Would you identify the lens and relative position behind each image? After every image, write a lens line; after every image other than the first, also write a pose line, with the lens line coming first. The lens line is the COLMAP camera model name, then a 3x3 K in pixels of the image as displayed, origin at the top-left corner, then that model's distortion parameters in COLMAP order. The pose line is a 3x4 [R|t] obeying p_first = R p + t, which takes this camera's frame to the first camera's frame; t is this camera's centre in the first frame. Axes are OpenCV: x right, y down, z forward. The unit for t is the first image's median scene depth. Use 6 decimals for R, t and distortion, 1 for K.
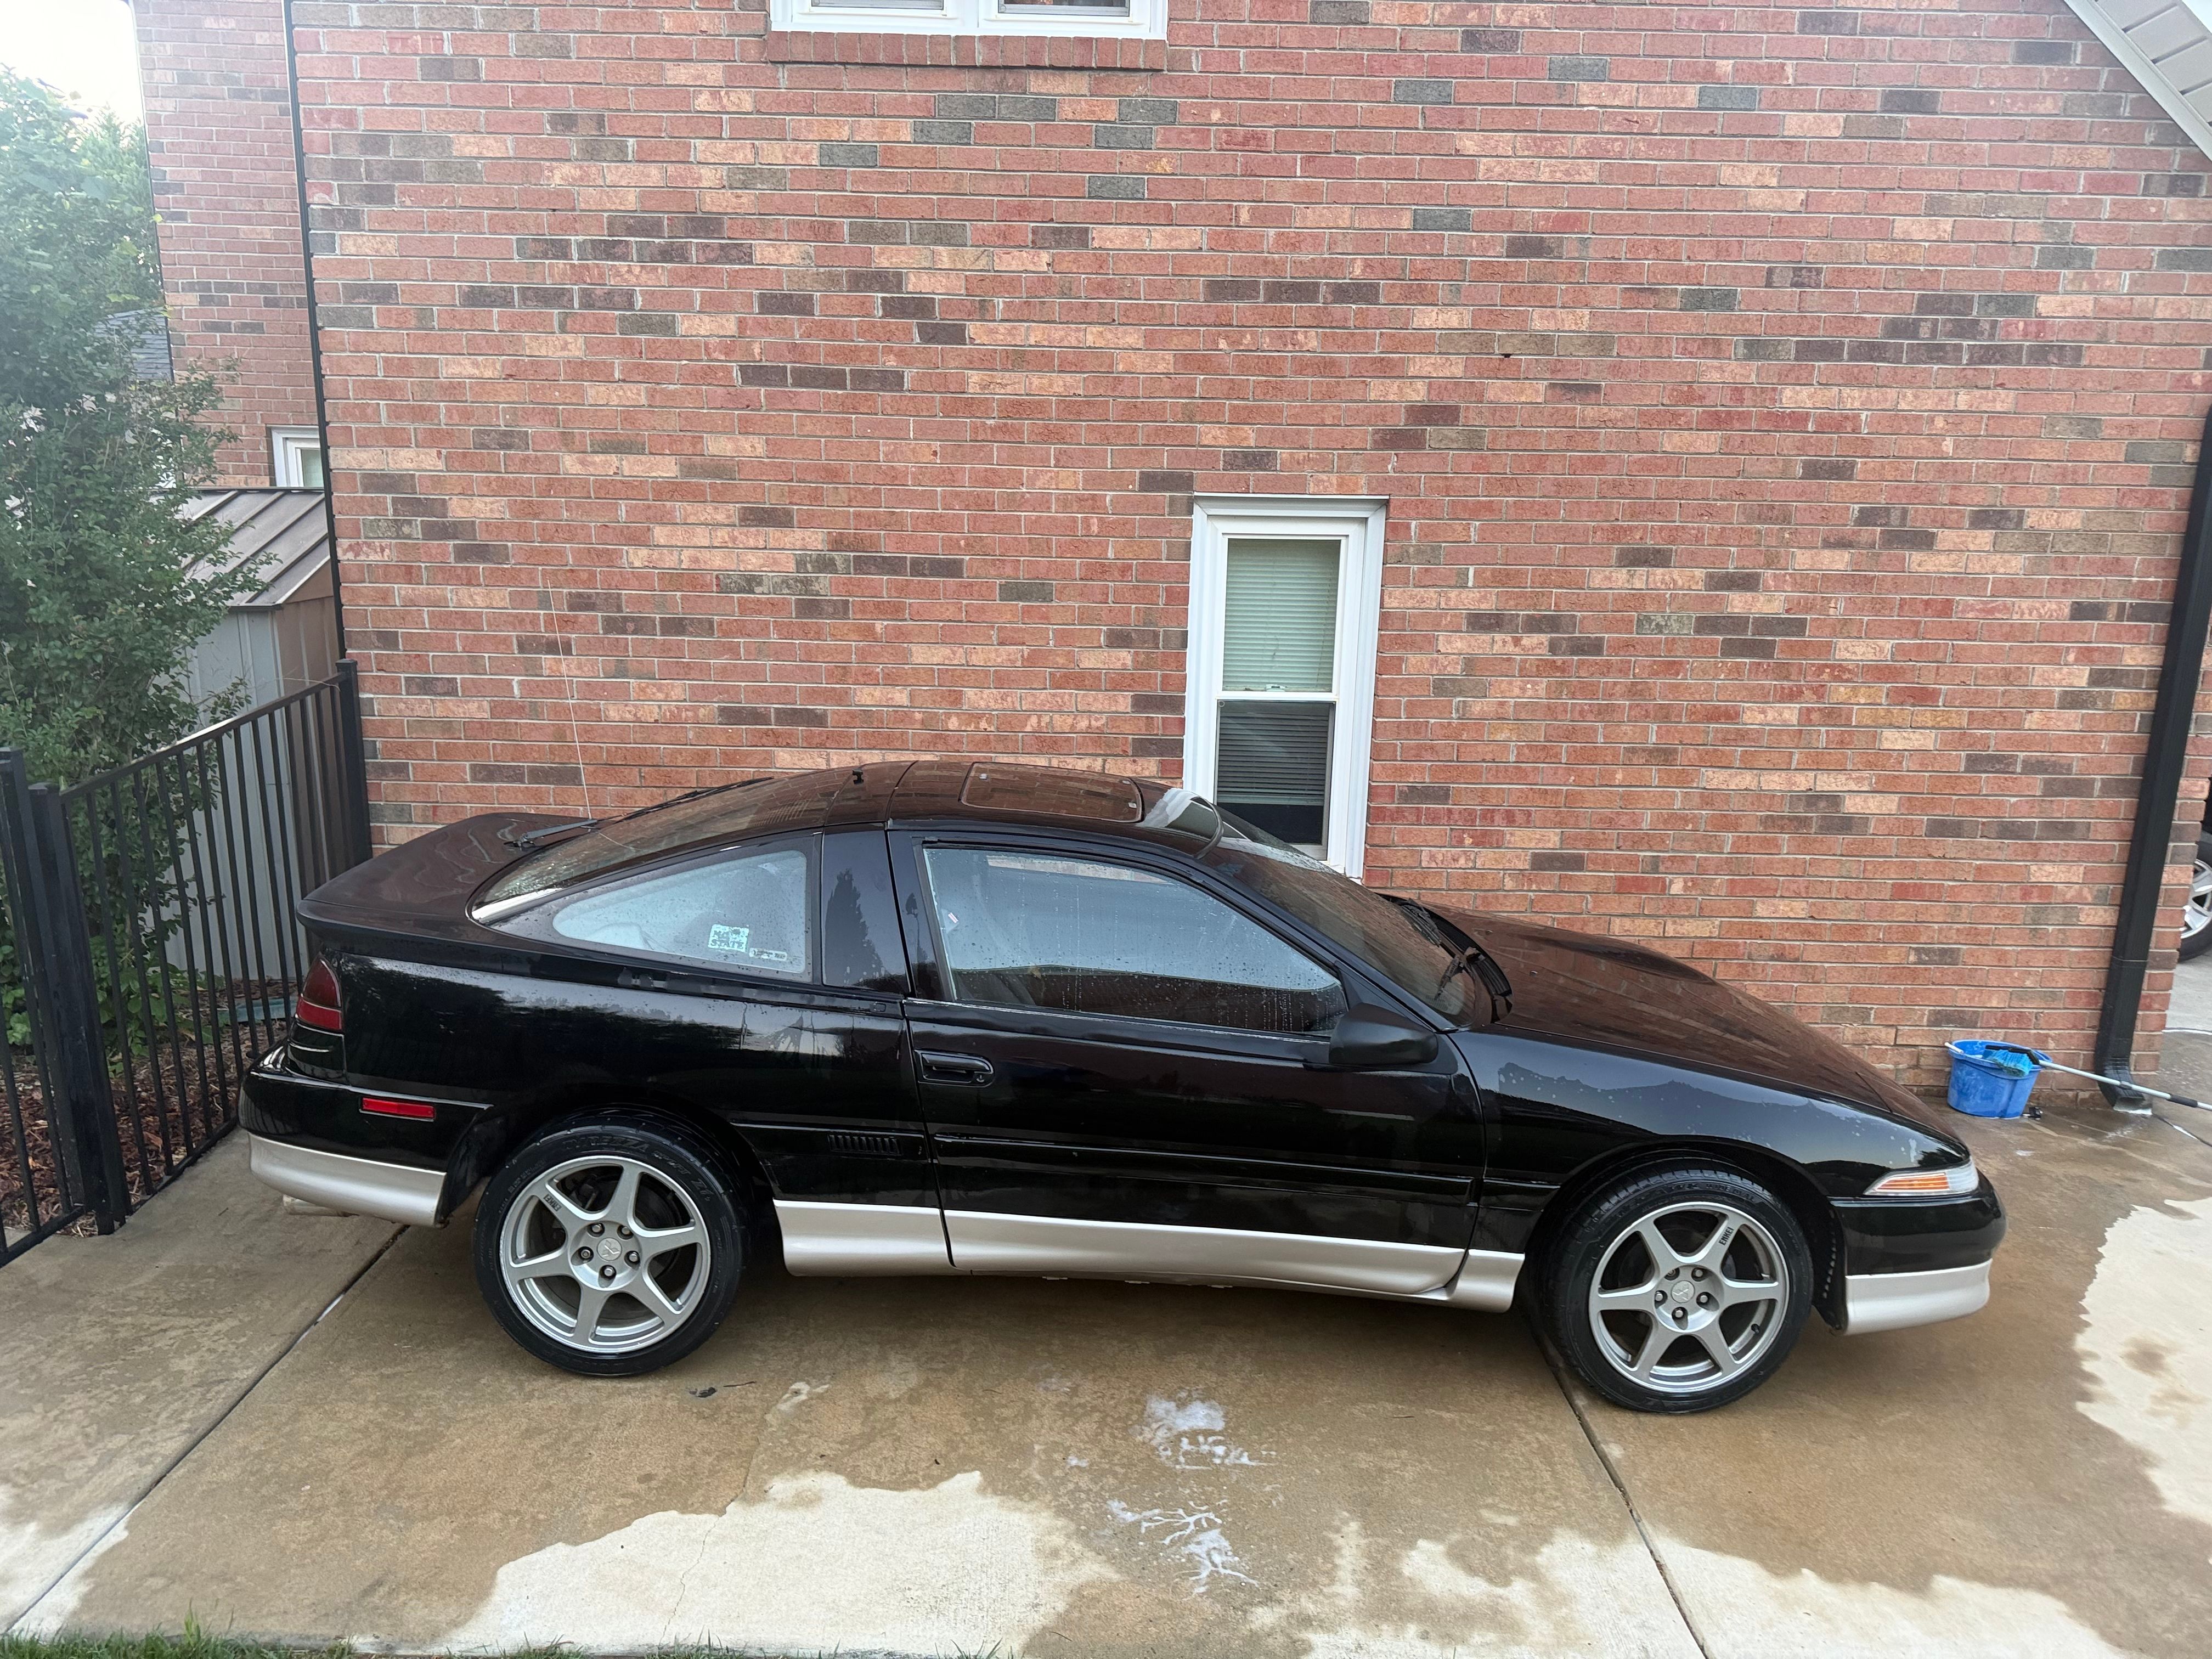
lens RADIAL K [[1528.2, 0, 1091.6], [0, 1528.2, 816.8], [0, 0, 1]] dist [0.179412, -0.389457]
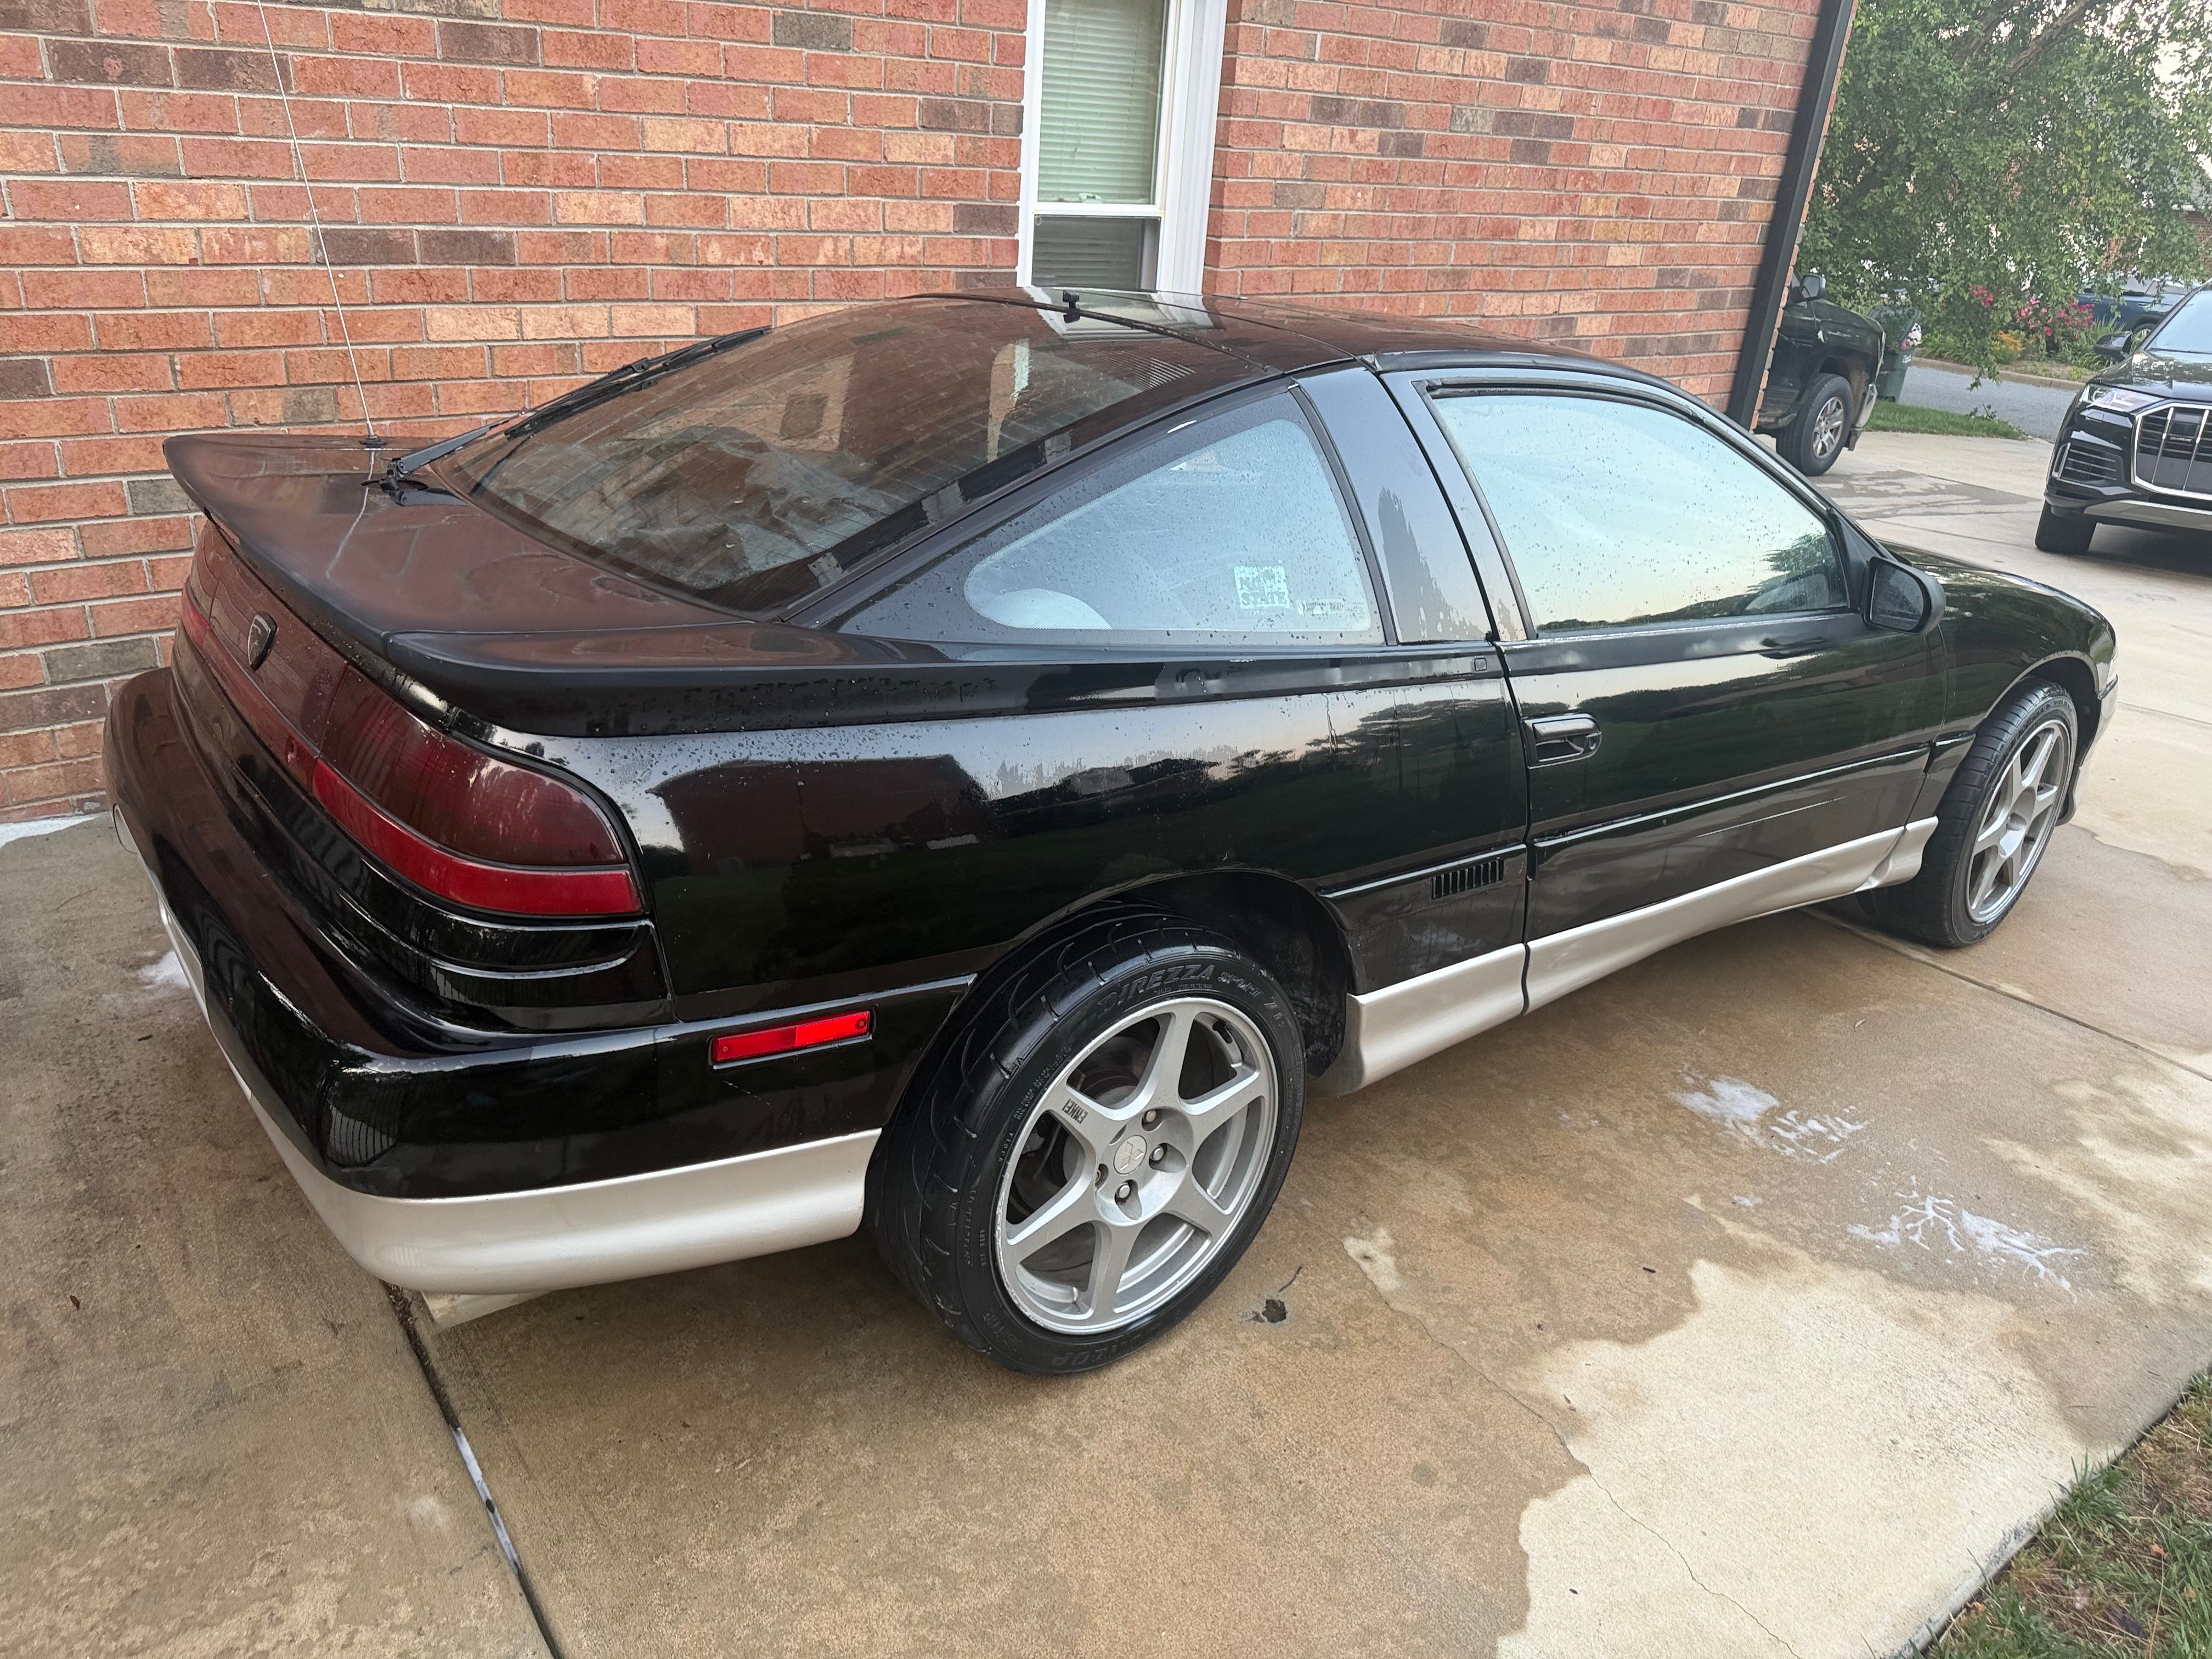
lens RADIAL K [[1549.1, 0, 1102.6], [0, 1549.1, 823.1], [0, 0, 1]] dist [0.010663, -0.019071]
pose [[0.803136, -0.221313, 0.553166, -0.377764], [0.077493, 0.959366, 0.271316, 0.003698], [-0.590734, -0.175037, 0.787651, 0.364892]]
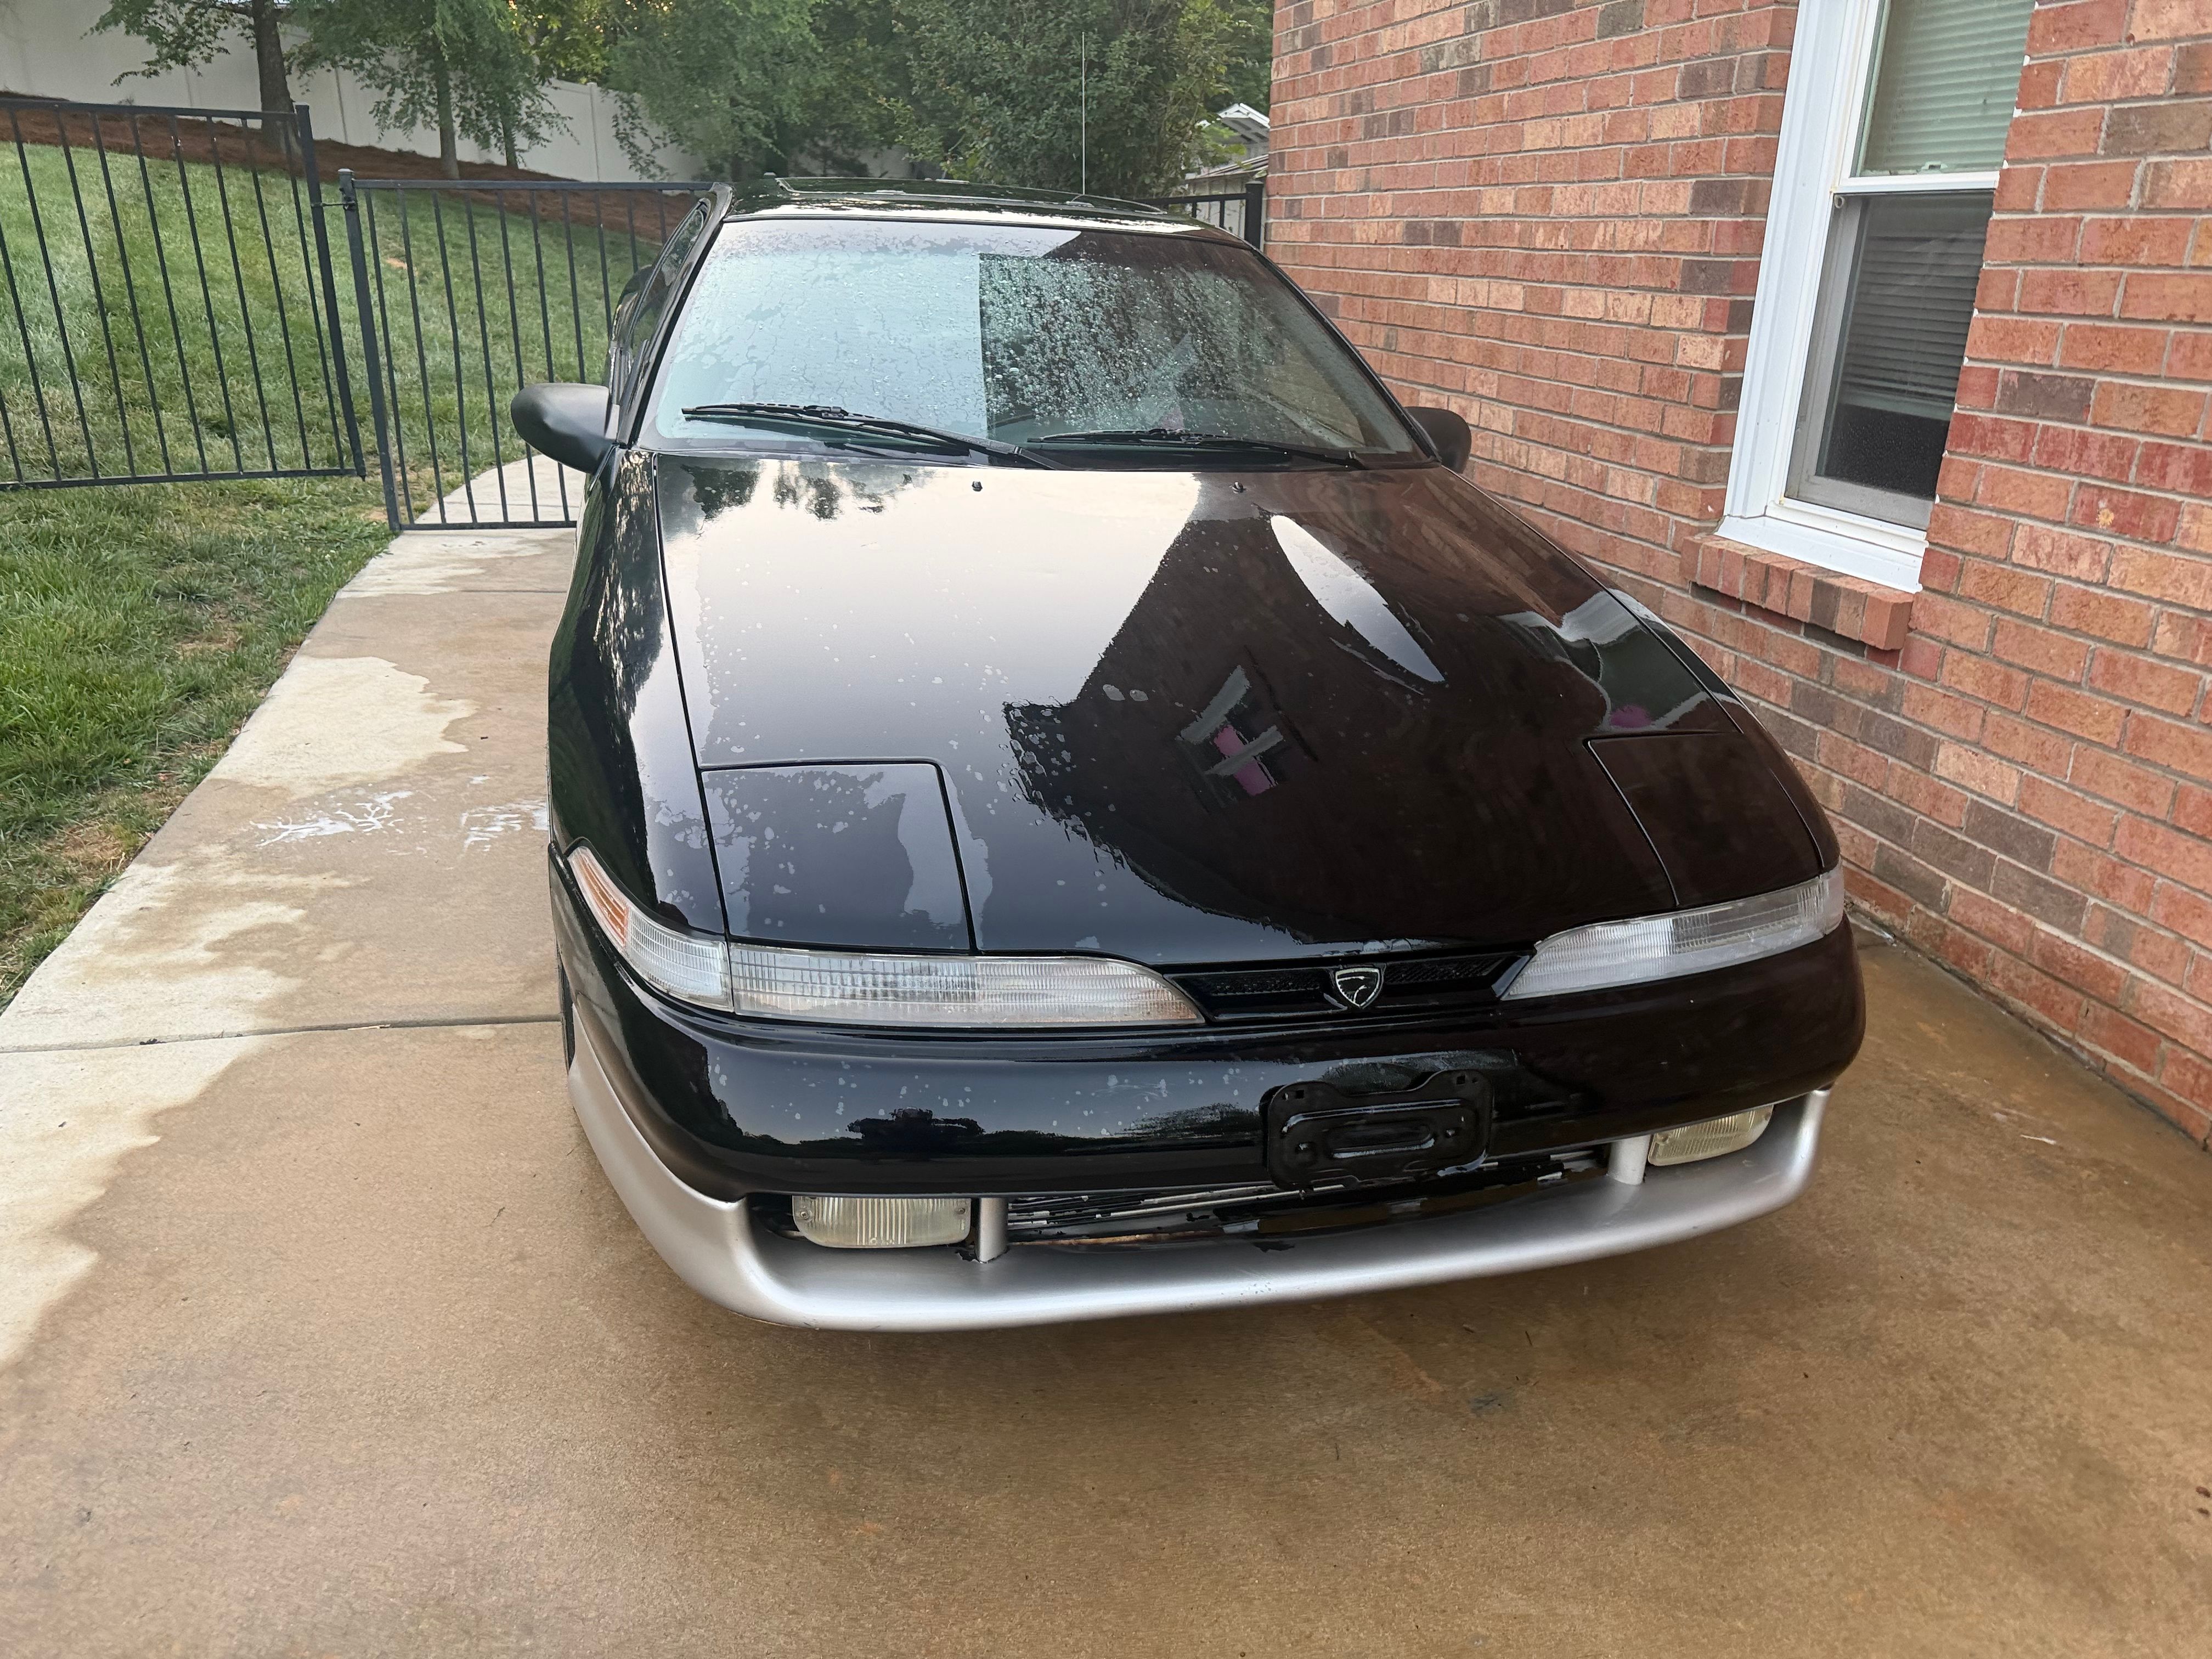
lens RADIAL K [[1570.2, 0, 1091.8], [0, 1570.2, 840.7], [0, 0, 1]] dist [0.007233, -0.007751]
pose [[0.238580, 0.334976, -0.911521, 0.631643], [-0.210228, 0.934183, 0.288280, 0.034144], [0.948095, 0.122850, 0.293299, 0.638614]]
